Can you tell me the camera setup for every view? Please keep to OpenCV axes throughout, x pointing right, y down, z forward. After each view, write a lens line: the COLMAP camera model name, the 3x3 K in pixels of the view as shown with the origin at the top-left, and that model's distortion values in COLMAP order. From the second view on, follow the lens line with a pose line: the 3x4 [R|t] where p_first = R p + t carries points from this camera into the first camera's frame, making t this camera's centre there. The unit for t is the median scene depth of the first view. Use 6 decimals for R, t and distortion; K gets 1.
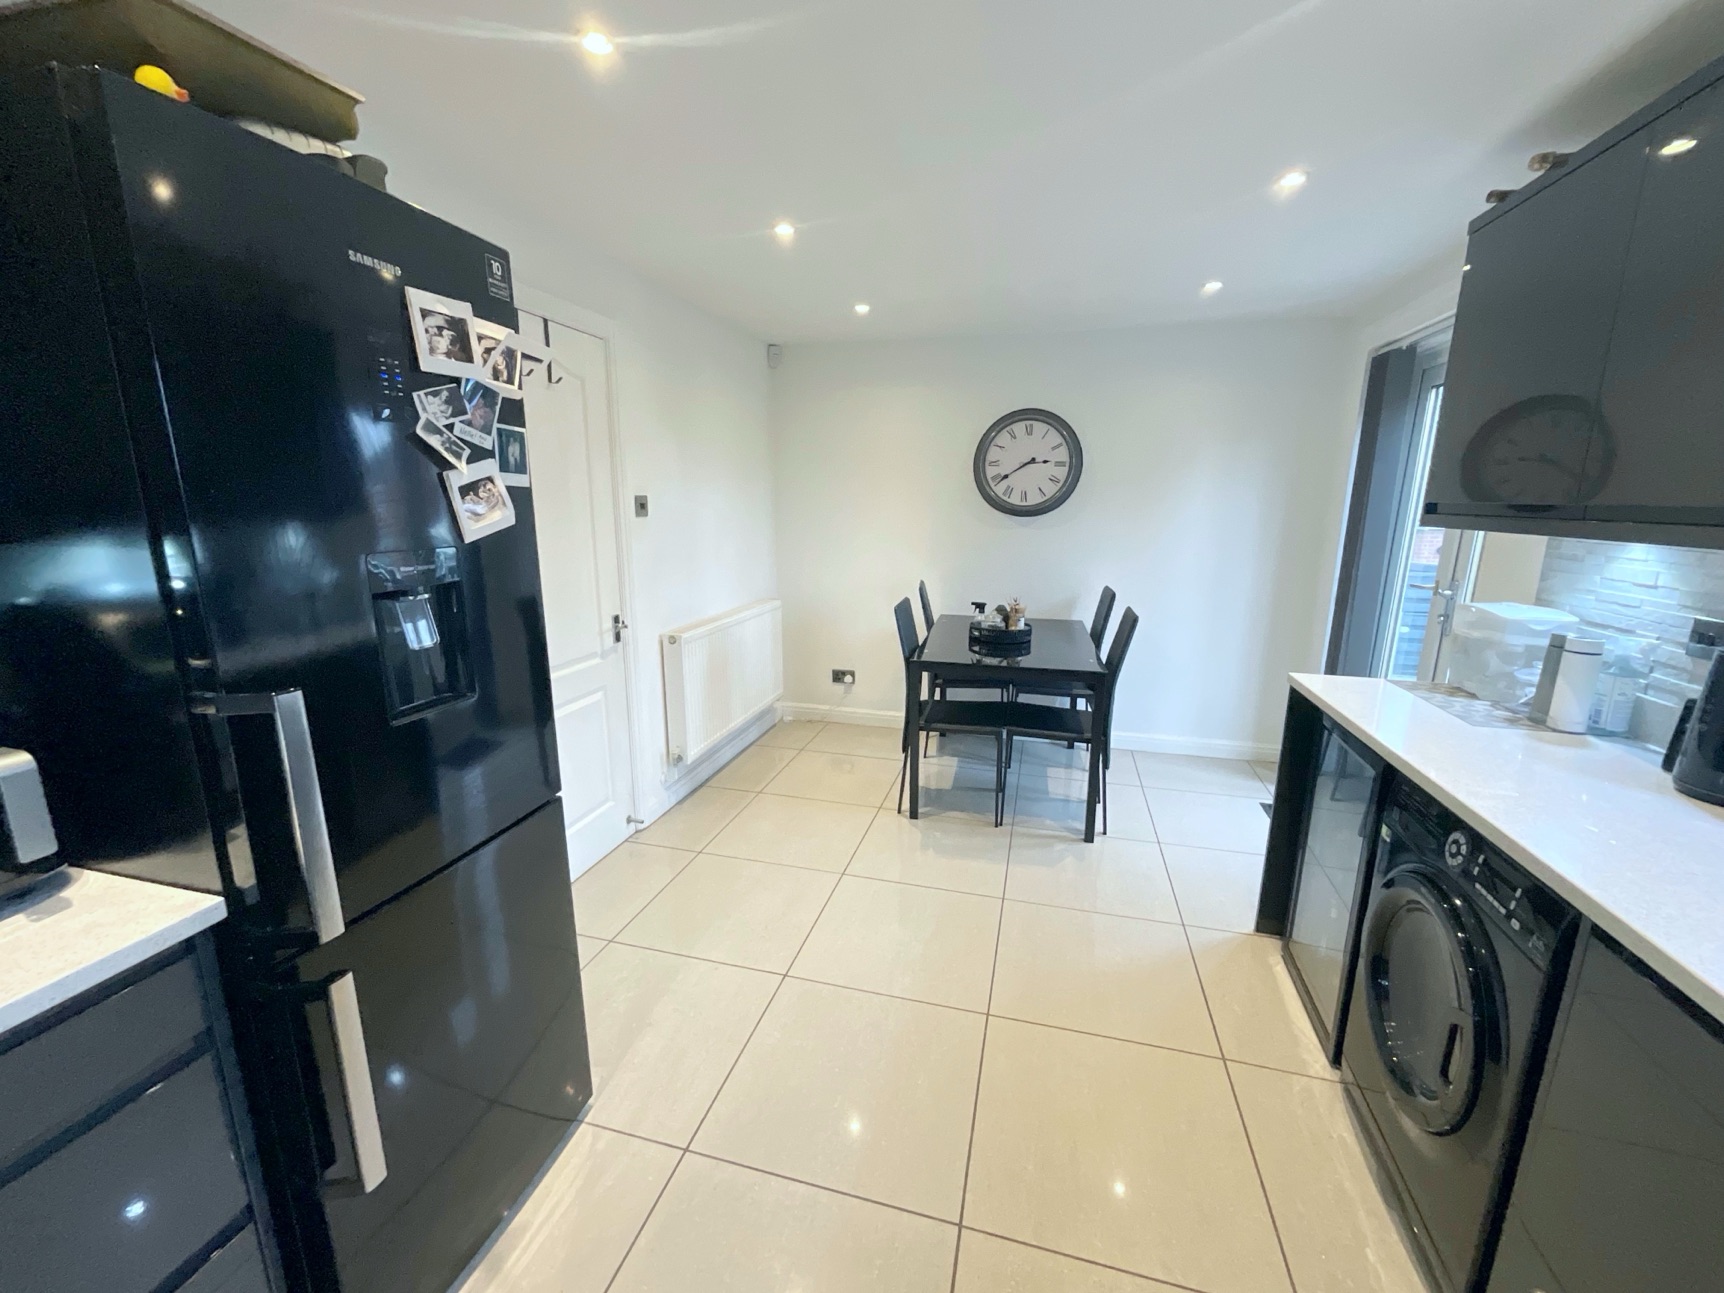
lens RADIAL K [[701.3, 0, 866.4], [0, 701.3, 653.5], [0, 0, 1]] dist [-0.004911, 0.002780]
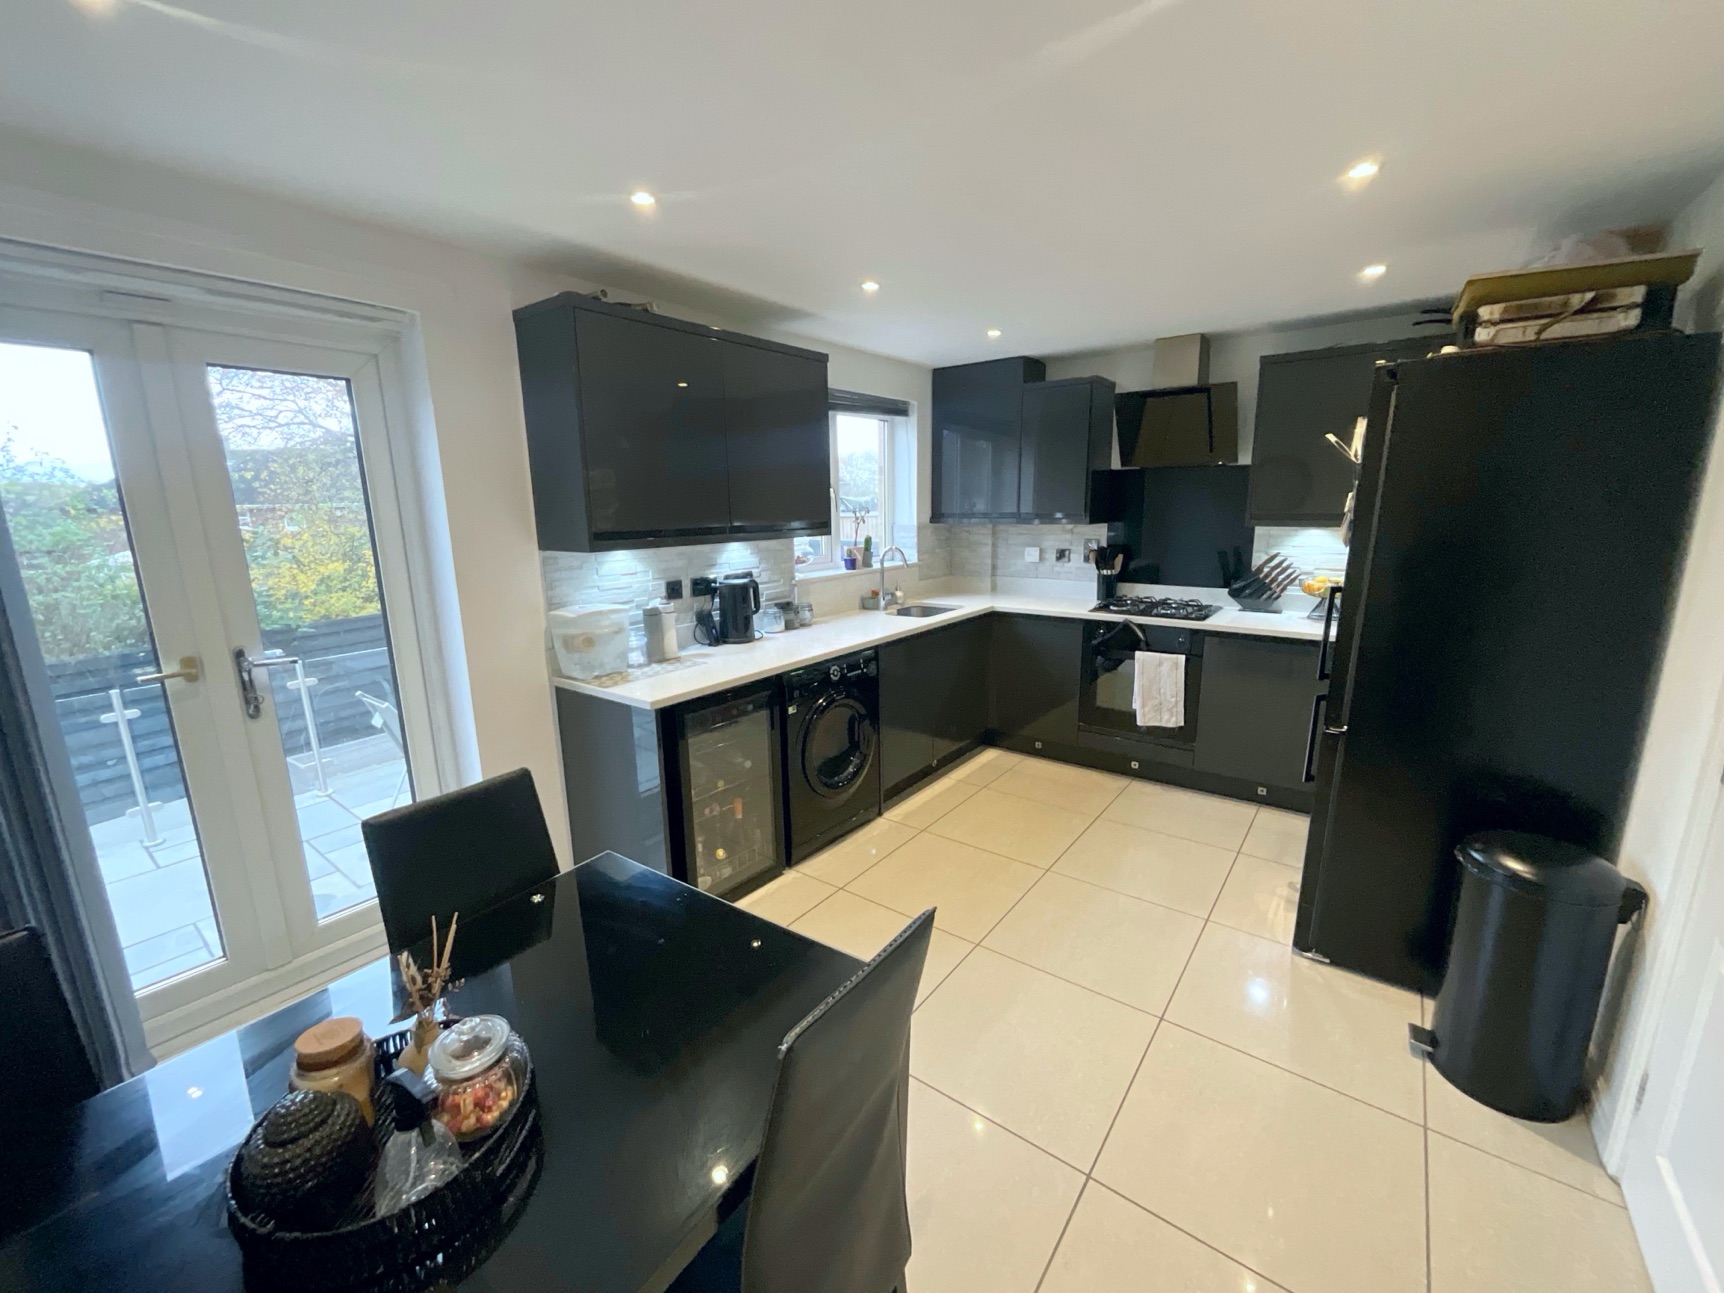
lens RADIAL K [[701.3, 0, 866.5], [0, 701.3, 649.1], [0, 0, 1]] dist [-0.004911, 0.002780]
pose [[-0.927218, -0.072436, 0.367450, -0.045711], [0.088919, 0.910488, 0.403863, -0.338102], [-0.363813, 0.407142, -0.837780, 1.361125]]
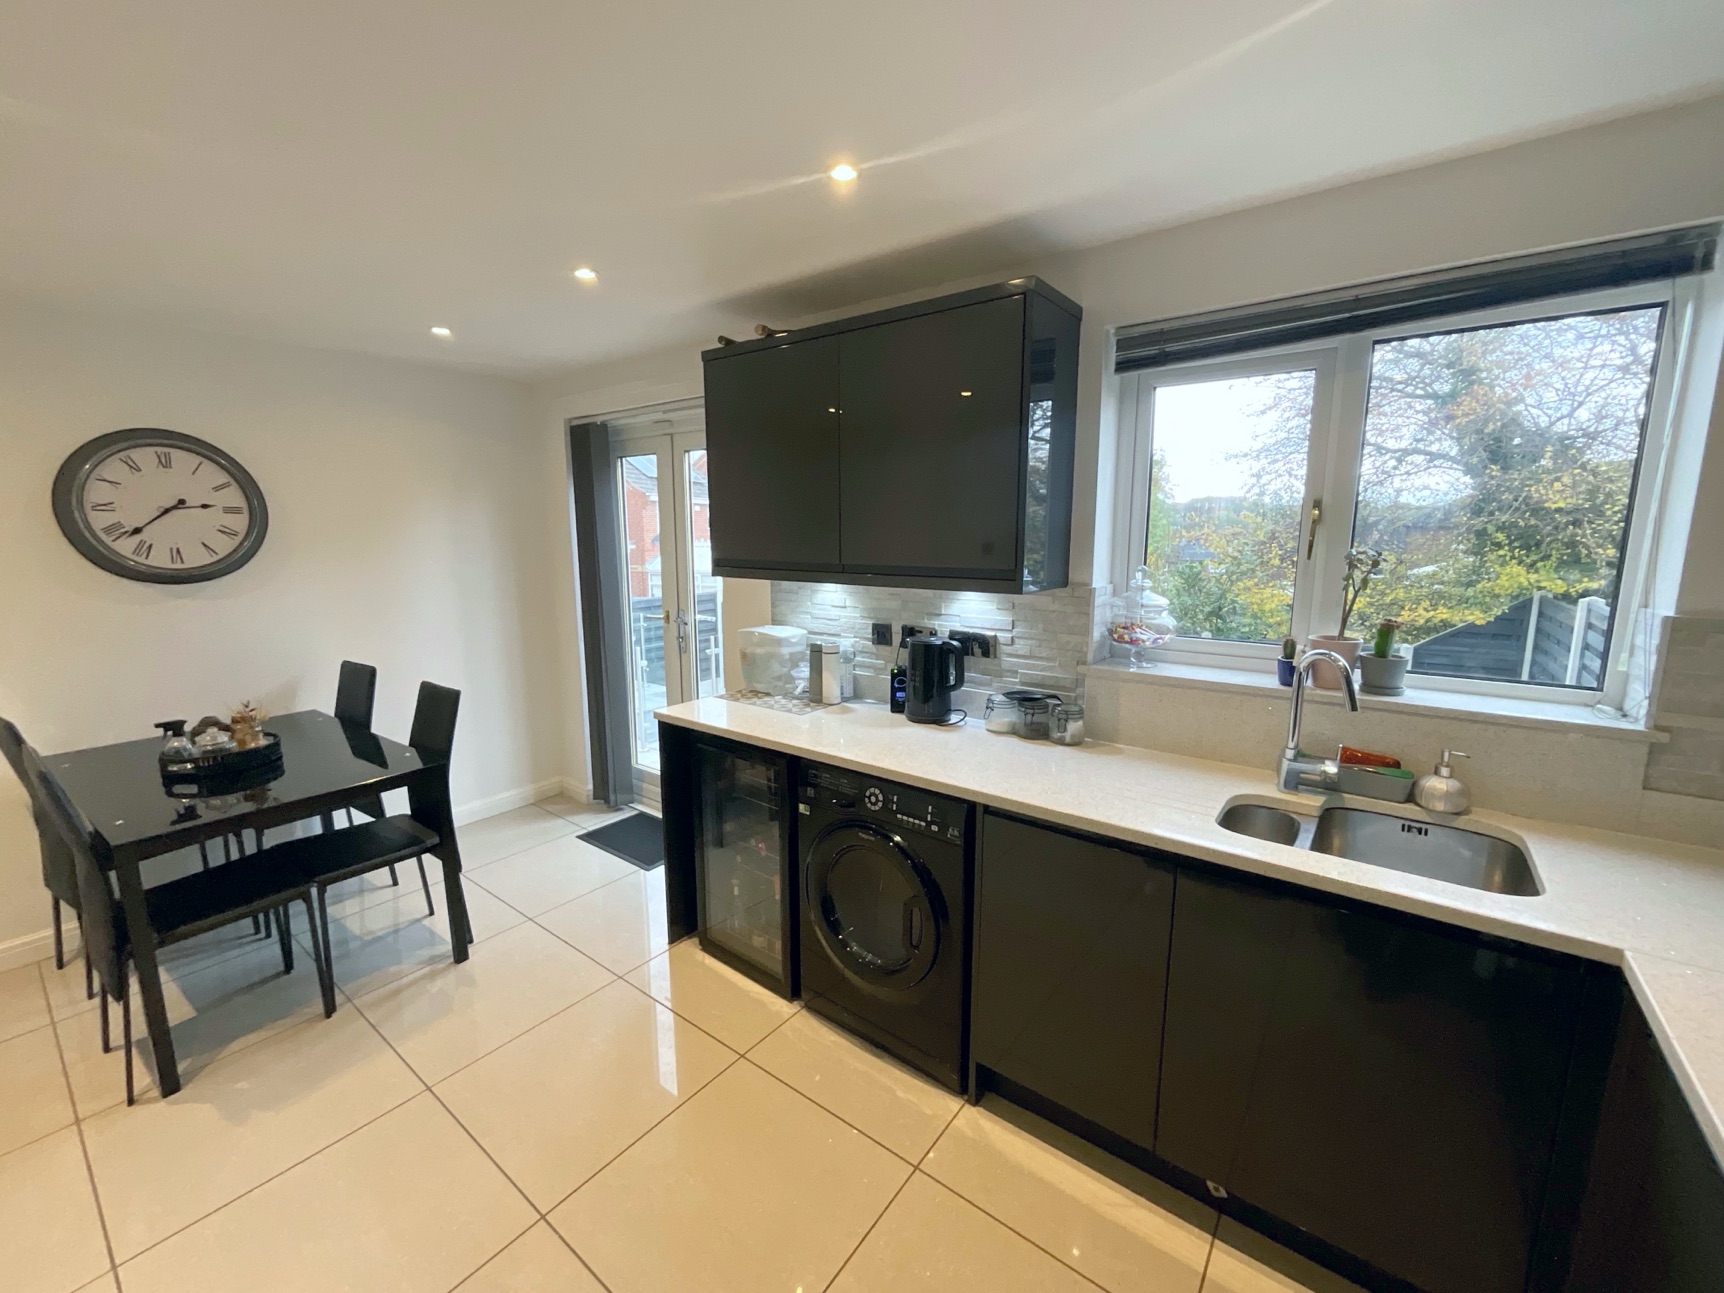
lens RADIAL K [[701.3, 0, 859.6], [0, 701.3, 651.2], [0, 0, 1]] dist [-0.004911, 0.002780]
pose [[0.377810, -0.167137, 0.910673, -0.225141], [0.205965, 0.974099, 0.093329, -0.081575], [-0.902684, 0.152306, 0.402448, 0.184611]]
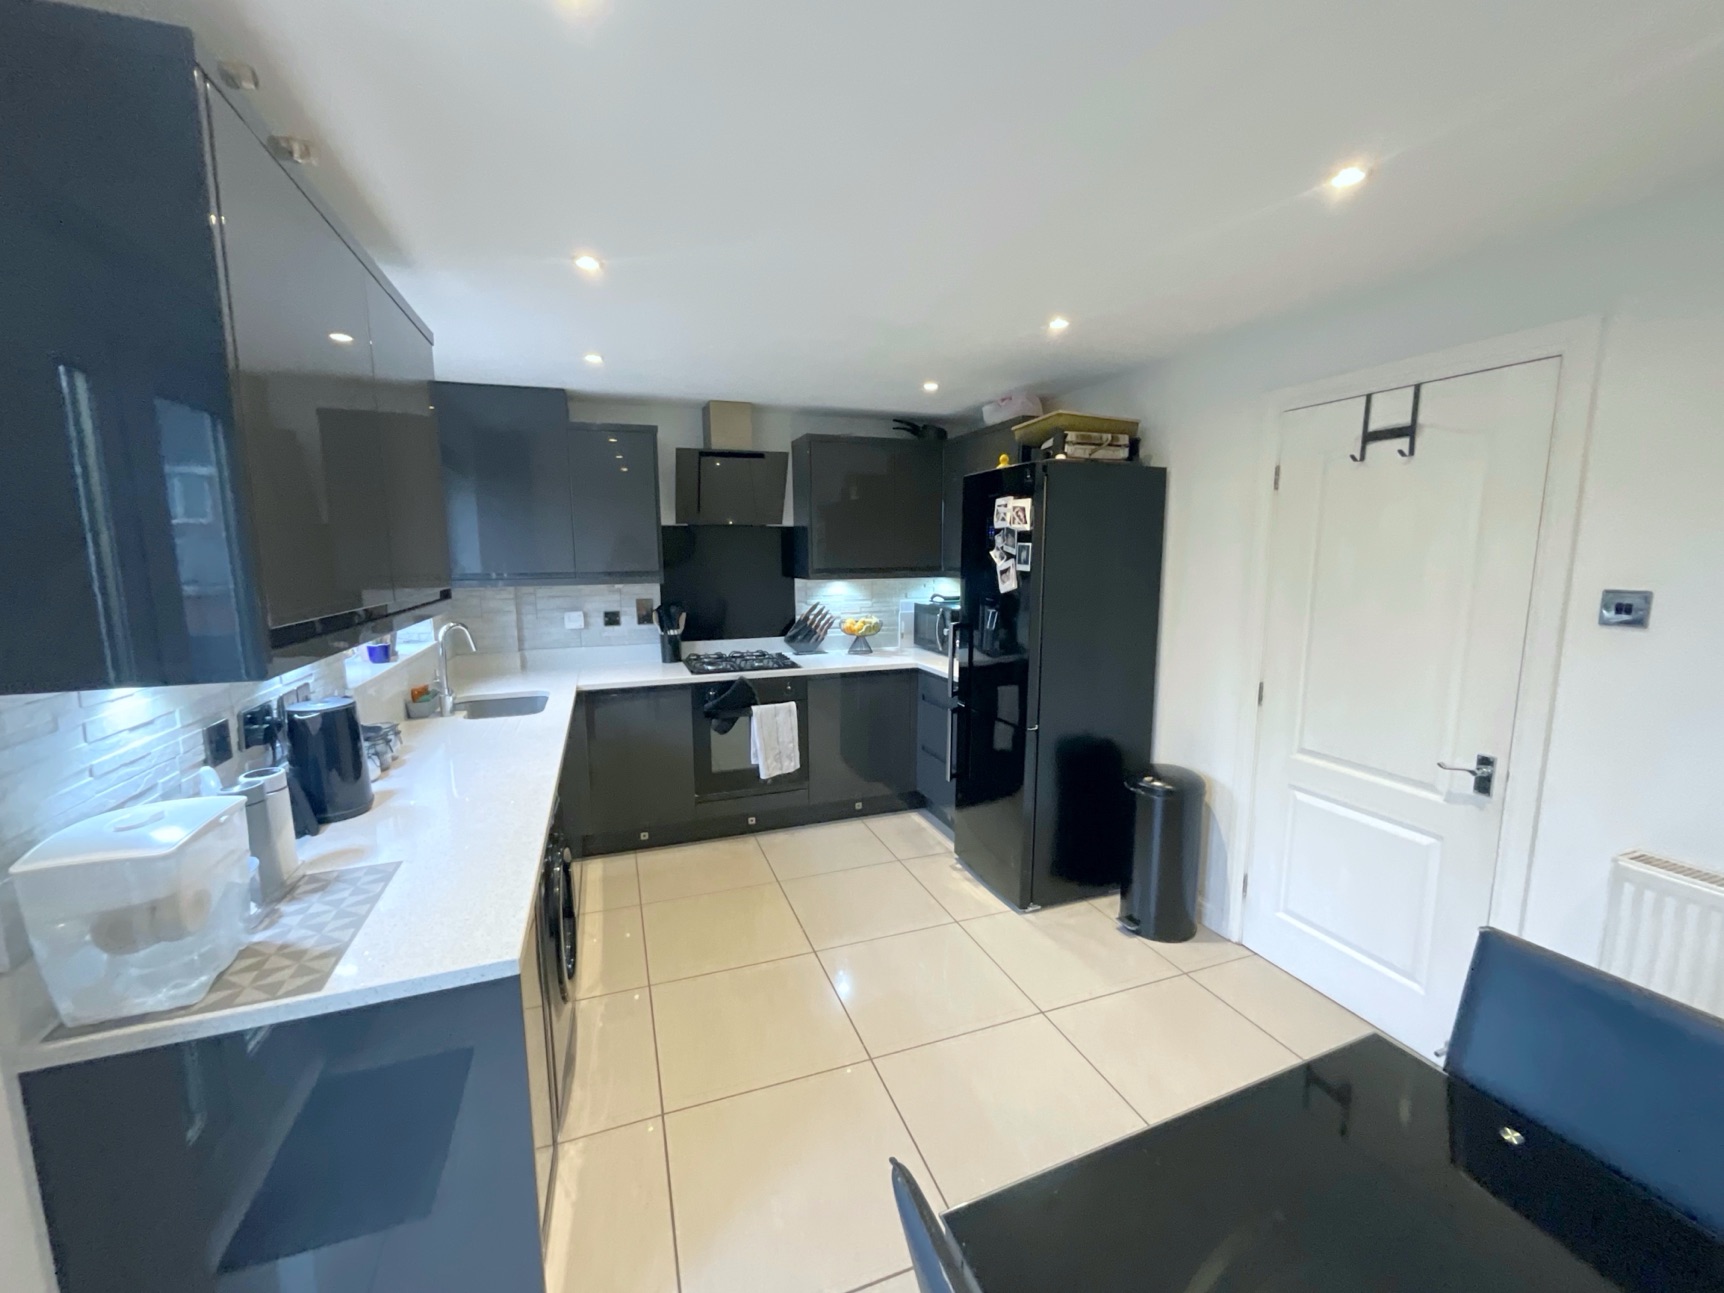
lens RADIAL K [[701.3, 0, 857.1], [0, 701.3, 648.4], [0, 0, 1]] dist [-0.004911, 0.002780]
pose [[-0.818147, 0.077398, -0.569776, 0.538087], [-0.126250, 0.942541, 0.309318, -0.292247], [0.560978, 0.325002, -0.761366, 1.153540]]
